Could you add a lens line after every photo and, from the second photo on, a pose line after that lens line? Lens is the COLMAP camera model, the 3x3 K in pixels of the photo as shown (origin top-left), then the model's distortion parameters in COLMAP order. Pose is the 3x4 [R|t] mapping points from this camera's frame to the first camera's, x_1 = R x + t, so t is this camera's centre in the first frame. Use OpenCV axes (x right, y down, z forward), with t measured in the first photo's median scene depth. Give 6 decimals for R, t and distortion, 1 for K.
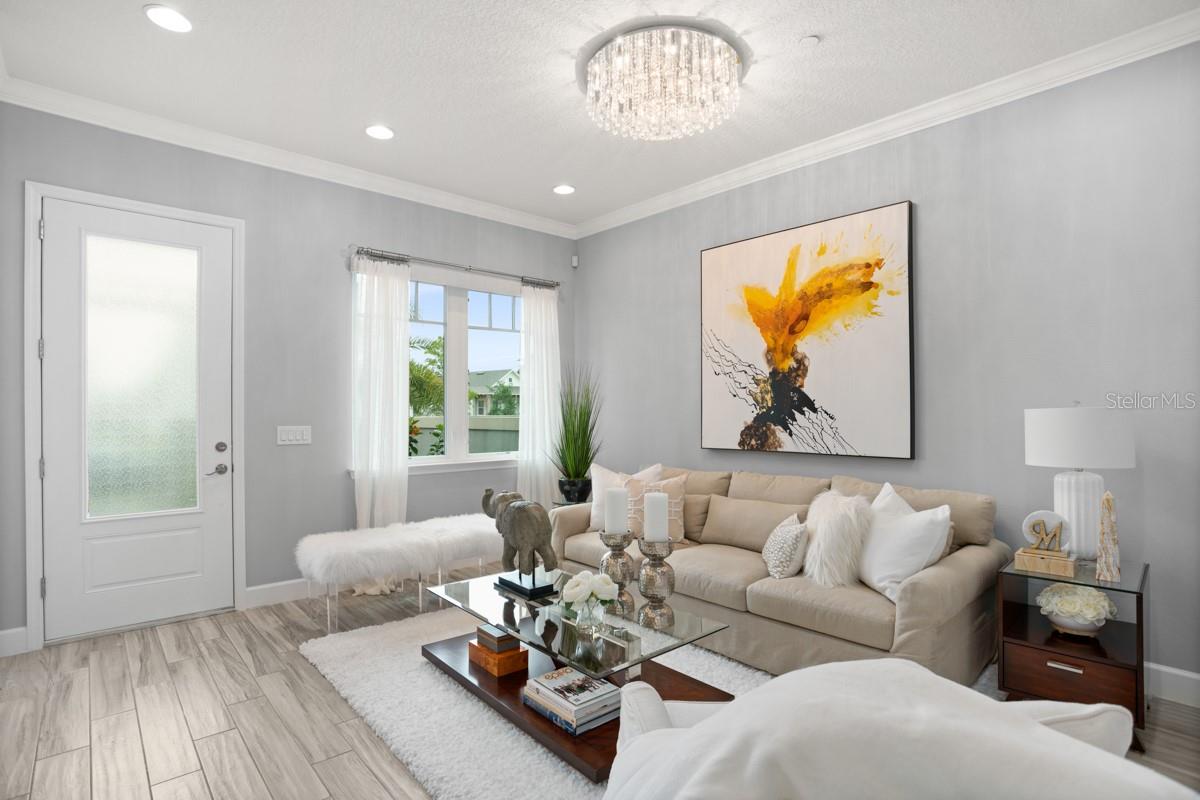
lens RADIAL K [[601.4, 0, 581.3], [0, 601.4, 411.5], [0, 0, 1]] dist [-0.081644, 0.037064]
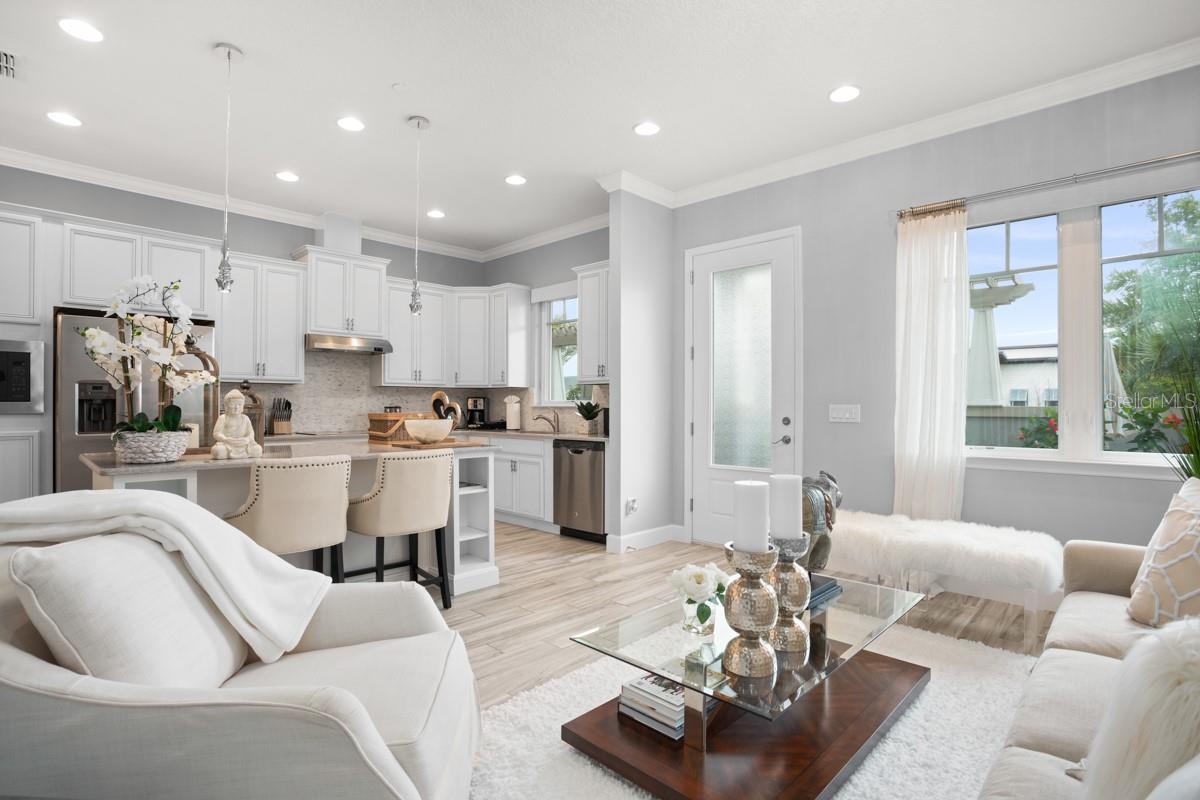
lens RADIAL K [[595.5, 0, 600.0], [0, 595.5, 400.0], [0, 0, 1]] dist [-0.000054, 0.034756]
pose [[0.105956, 0.000981, -0.994370, 0.530058], [0.004766, 0.999988, 0.001495, 0.012318], [0.994359, -0.004897, 0.105950, 0.462610]]
